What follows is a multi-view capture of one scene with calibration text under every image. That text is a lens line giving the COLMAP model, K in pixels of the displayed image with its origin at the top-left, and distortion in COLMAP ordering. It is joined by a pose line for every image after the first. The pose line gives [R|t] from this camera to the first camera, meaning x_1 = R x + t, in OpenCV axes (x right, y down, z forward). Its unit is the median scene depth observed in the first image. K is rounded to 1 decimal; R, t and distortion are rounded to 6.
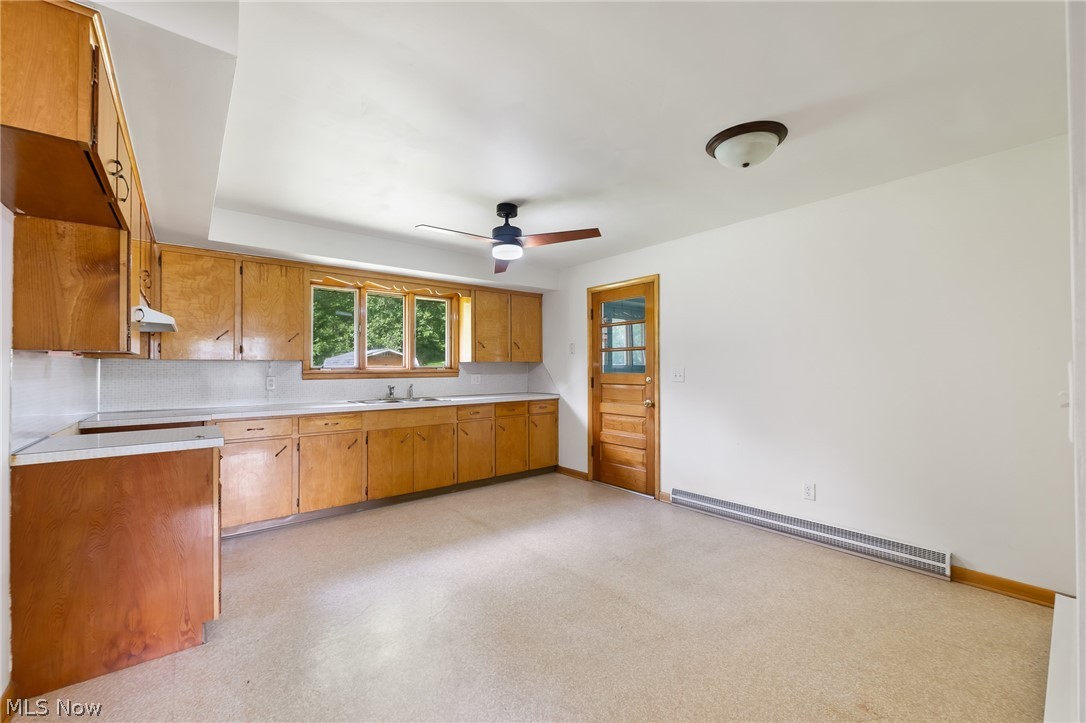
lens RADIAL K [[454.9, 0, 543.0], [0, 454.9, 361.5], [0, 0, 1]] dist [0.000383, 0.000006]
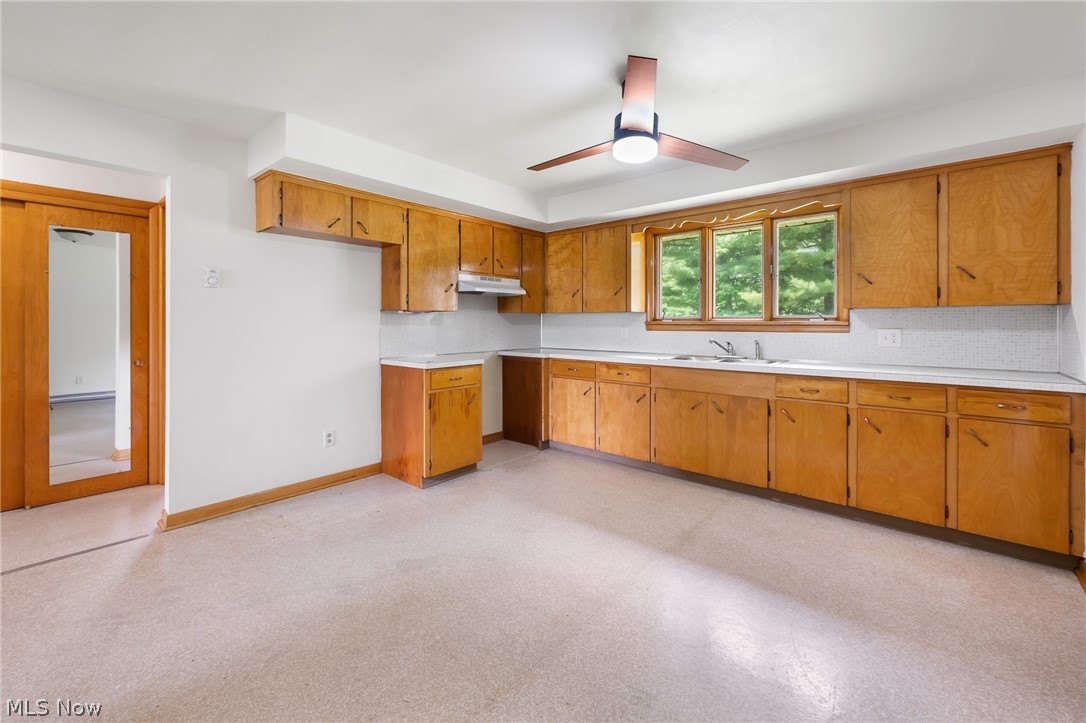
lens RADIAL K [[453.2, 0, 516.9], [0, 453.2, 322.7], [0, 0, 1]] dist [-0.000067, -0.000040]
pose [[0.136939, 0.007414, -0.990552, 0.487930], [0.016639, 0.999814, 0.009784, 0.008471], [0.990440, -0.017822, 0.136790, 0.611134]]
